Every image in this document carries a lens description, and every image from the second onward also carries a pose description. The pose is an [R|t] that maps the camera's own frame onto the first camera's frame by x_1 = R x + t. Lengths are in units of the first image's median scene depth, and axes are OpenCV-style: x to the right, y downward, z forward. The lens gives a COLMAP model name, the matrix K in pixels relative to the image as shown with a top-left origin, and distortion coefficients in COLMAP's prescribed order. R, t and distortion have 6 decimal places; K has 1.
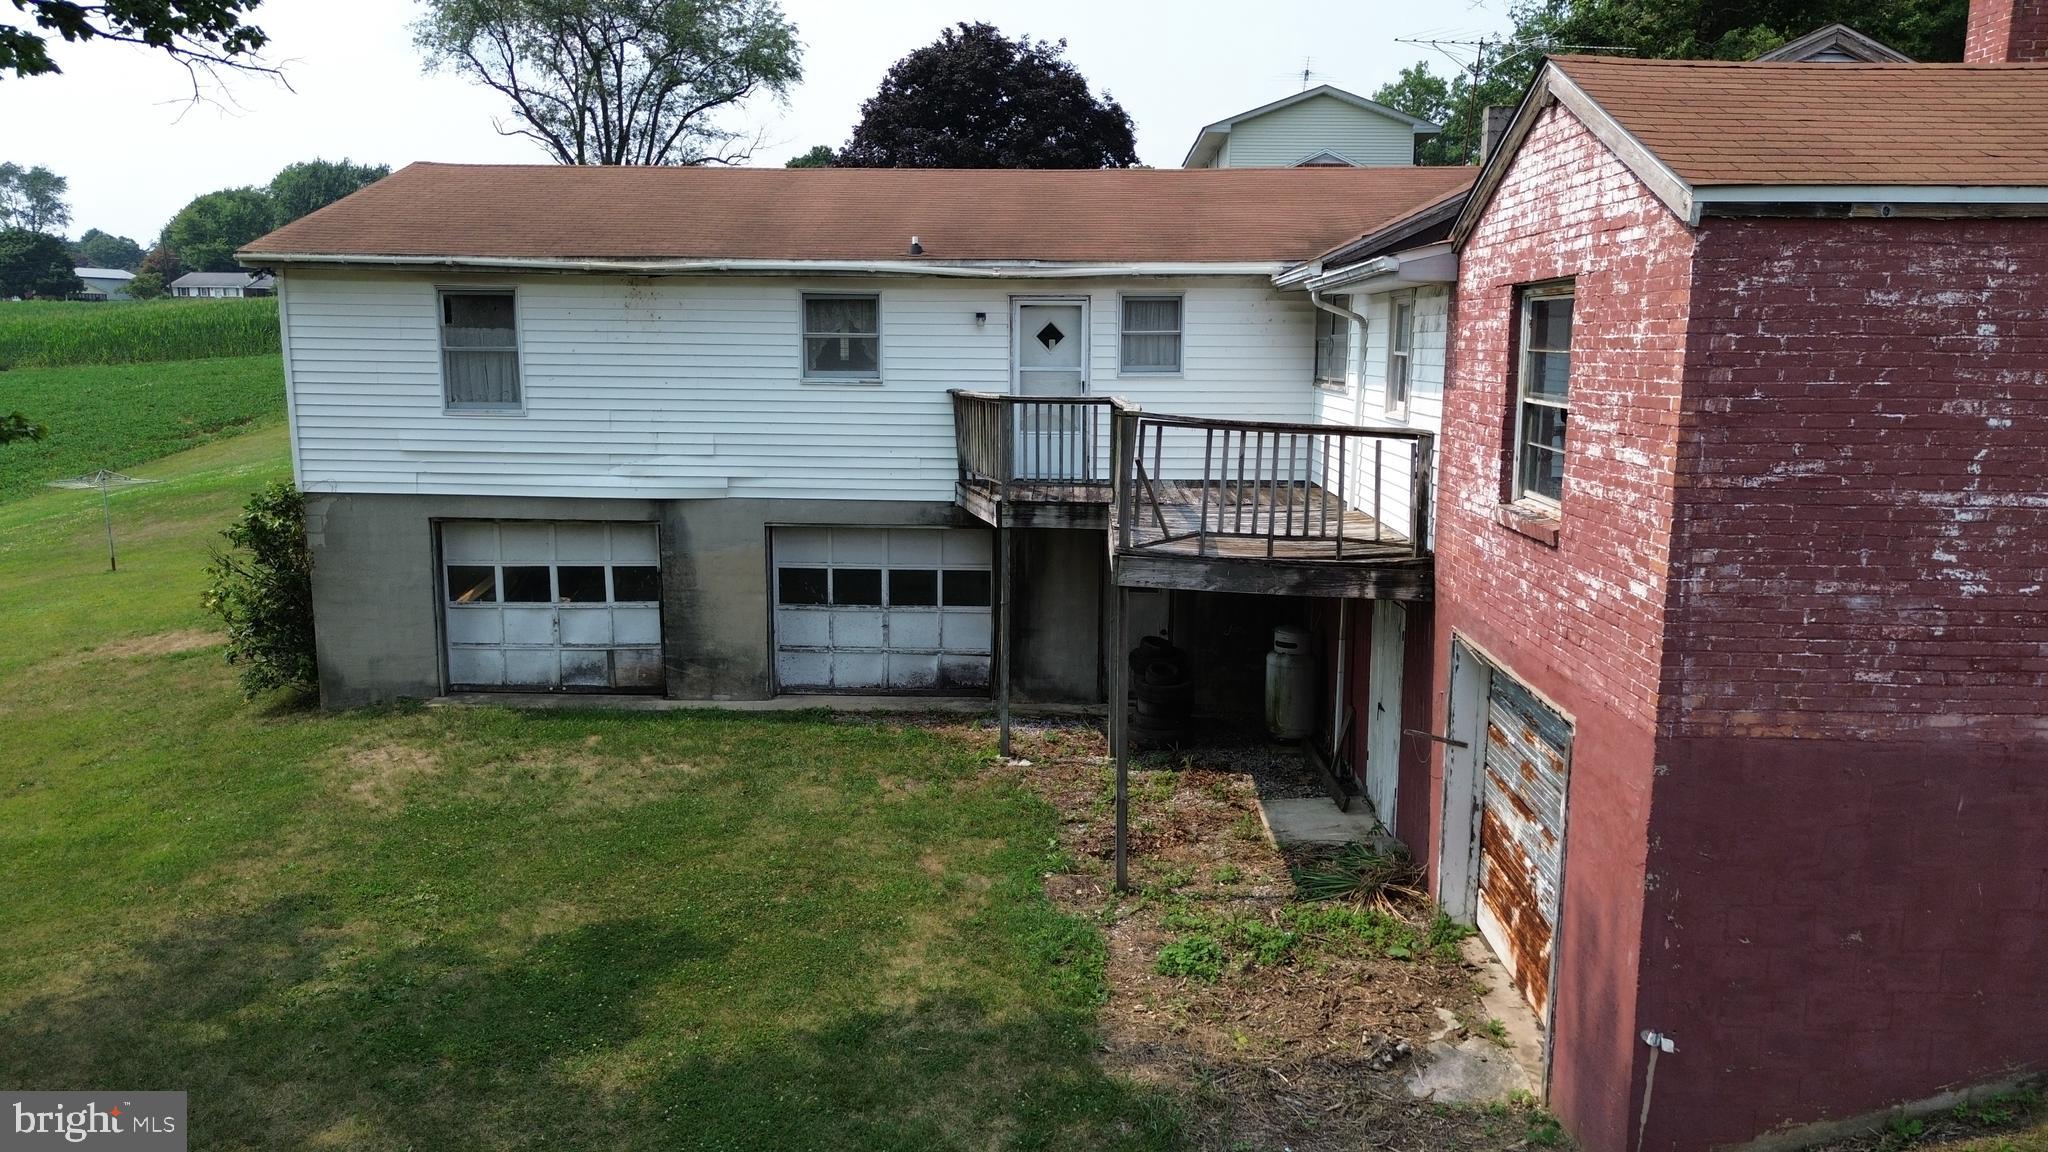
lens RADIAL K [[1459.6, 0, 1027.0], [0, 1459.6, 584.7], [0, 0, 1]] dist [0.036788, -0.023829]
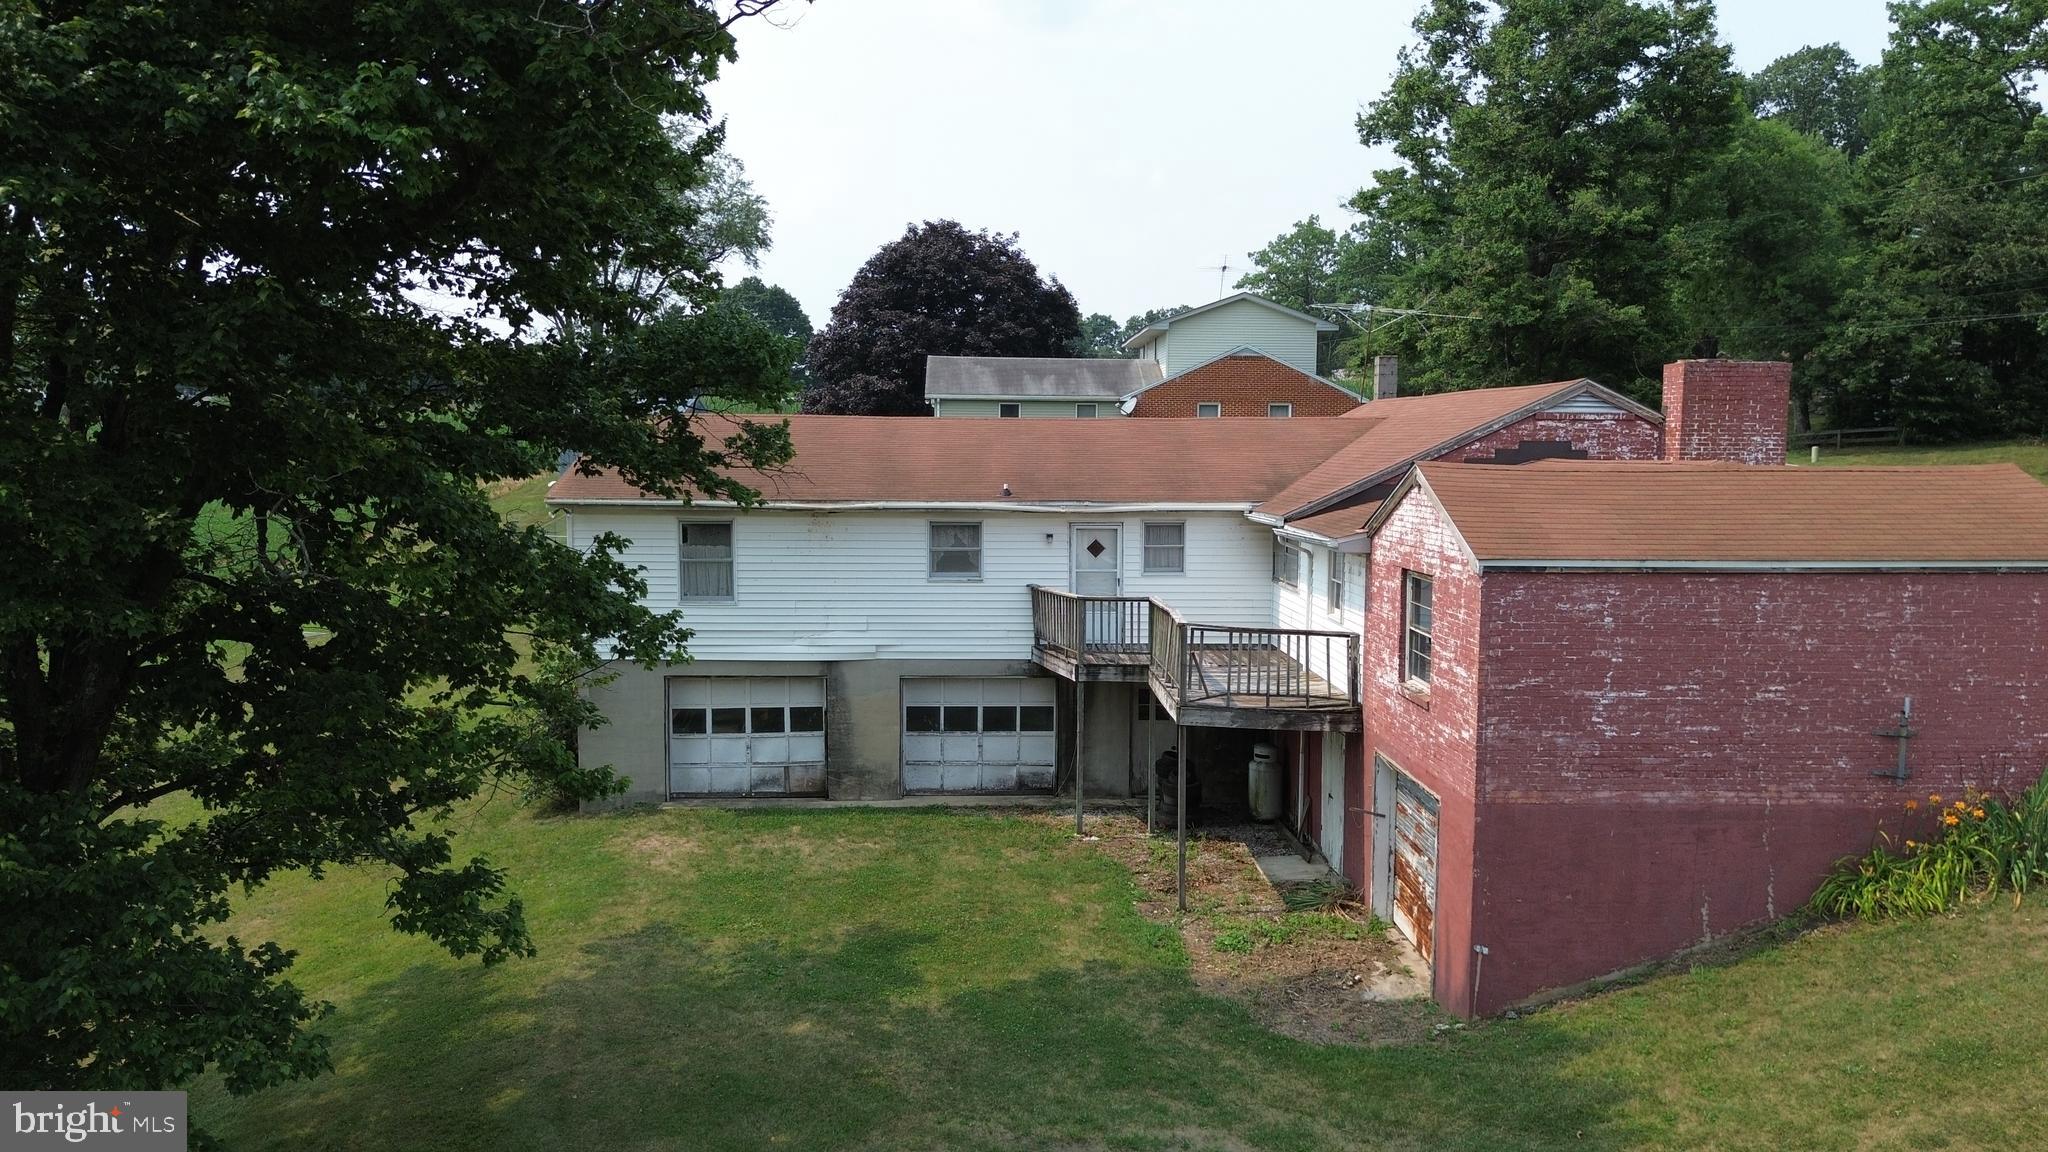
lens RADIAL K [[1459.6, 0, 1017.8], [0, 1459.6, 577.5], [0, 0, 1]] dist [0.036788, -0.023829]
pose [[0.998143, -0.007849, 0.060410, -0.178634], [0.012331, 0.997168, -0.074182, -0.037321], [-0.059657, 0.074789, 0.995413, -0.546008]]
